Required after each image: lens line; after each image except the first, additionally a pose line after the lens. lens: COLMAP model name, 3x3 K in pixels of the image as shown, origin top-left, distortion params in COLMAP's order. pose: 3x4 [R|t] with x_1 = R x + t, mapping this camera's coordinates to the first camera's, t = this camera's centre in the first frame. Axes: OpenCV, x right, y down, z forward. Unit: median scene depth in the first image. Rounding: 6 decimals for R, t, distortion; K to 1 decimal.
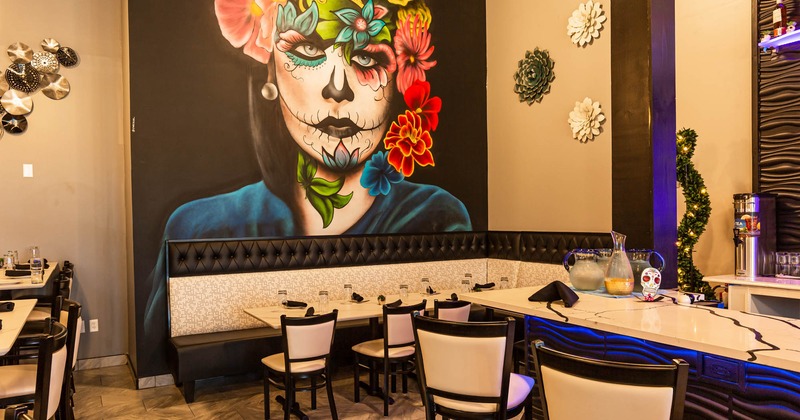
lens RADIAL K [[567.0, 0, 397.7], [0, 567.0, 228.1], [0, 0, 1]] dist [0.001215, 0.001113]
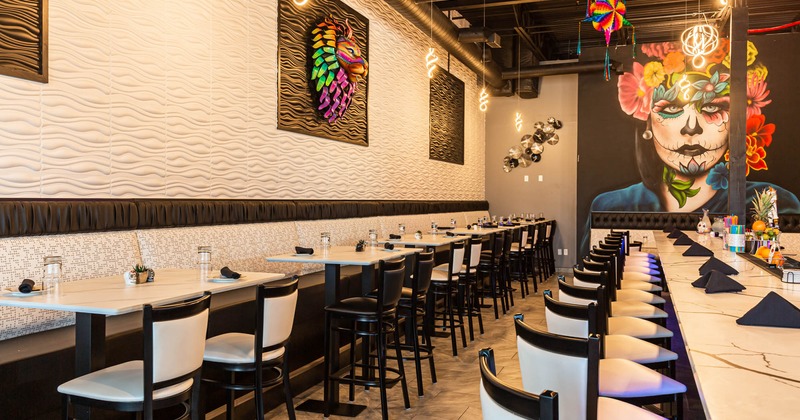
lens RADIAL K [[630.3, 0, 399.7], [0, 630.3, 208.6], [0, 0, 1]] dist [0.001387, 0.000064]
pose [[0.650047, 0.029779, -0.759310, 0.794090], [-0.030293, 0.999453, 0.013263, 0.001372], [0.759290, 0.014380, 0.650594, -0.935826]]
